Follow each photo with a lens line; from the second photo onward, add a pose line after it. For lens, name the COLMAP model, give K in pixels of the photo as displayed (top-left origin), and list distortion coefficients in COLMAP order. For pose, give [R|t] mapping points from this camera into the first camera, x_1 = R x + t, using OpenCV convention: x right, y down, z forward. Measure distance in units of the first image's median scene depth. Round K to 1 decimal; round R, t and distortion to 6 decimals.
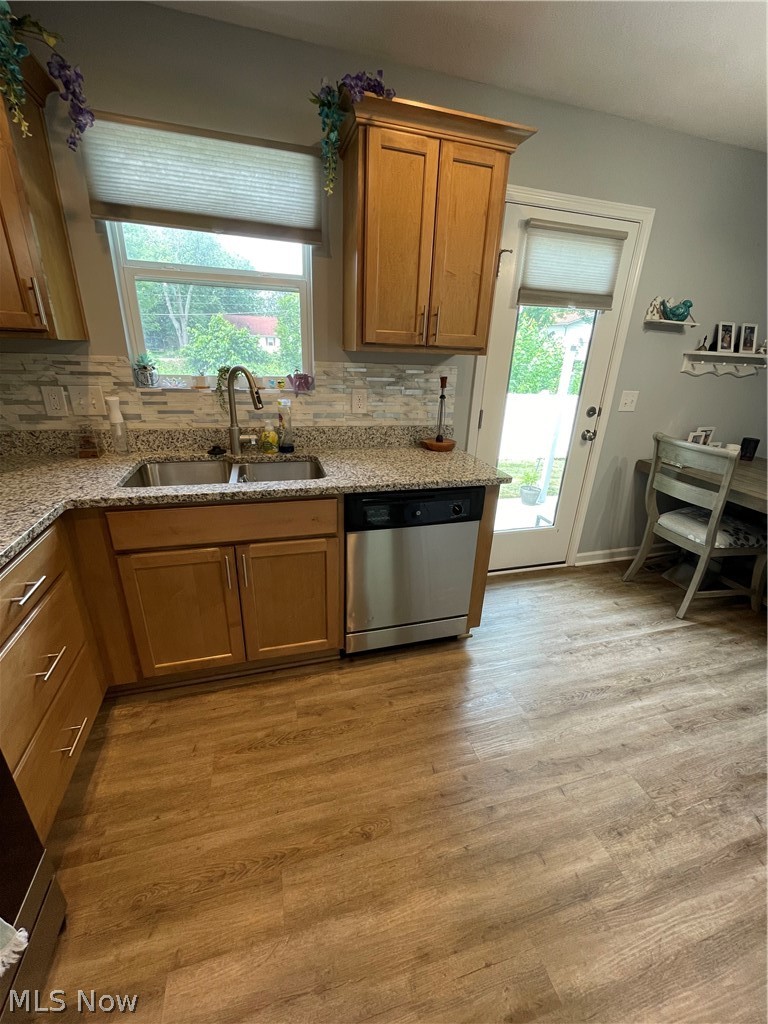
lens RADIAL K [[414.8, 0, 384.5], [0, 414.8, 512.3], [0, 0, 1]] dist [-0.001835, -0.000976]
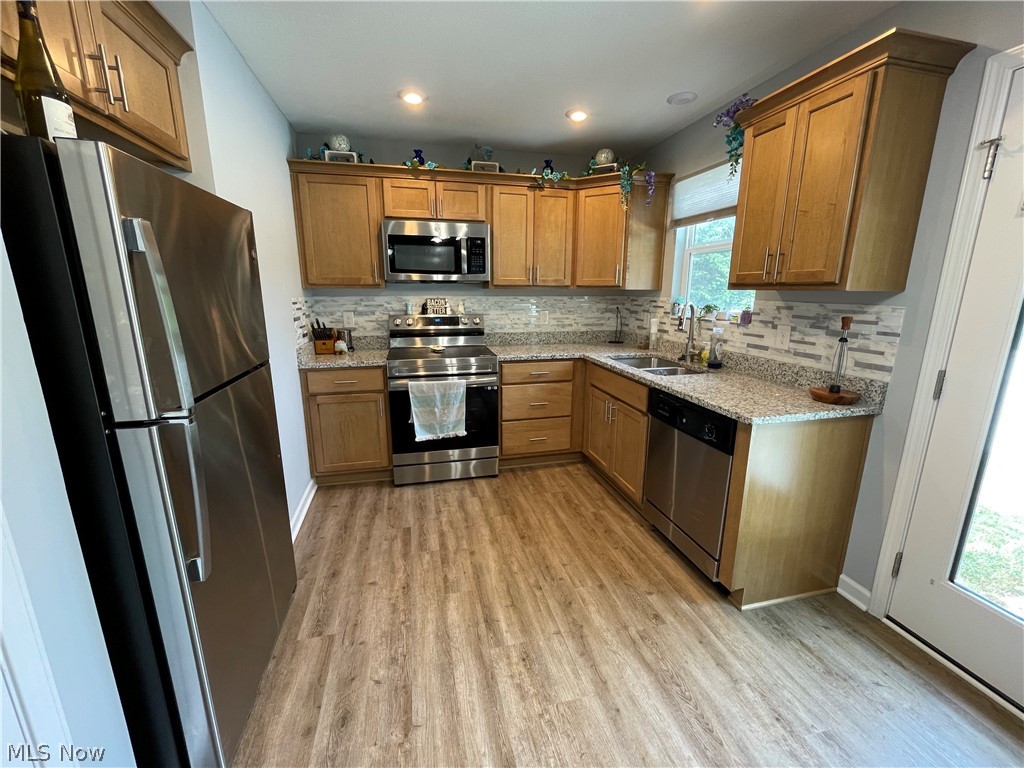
lens RADIAL K [[414.8, 0, 513.6], [0, 414.8, 382.2], [0, 0, 1]] dist [-0.001835, -0.000976]
pose [[-0.044554, 0.182060, -0.982278, 1.325956], [-0.370101, 0.910282, 0.185502, -0.145971], [0.927923, 0.371807, 0.026824, 0.522059]]
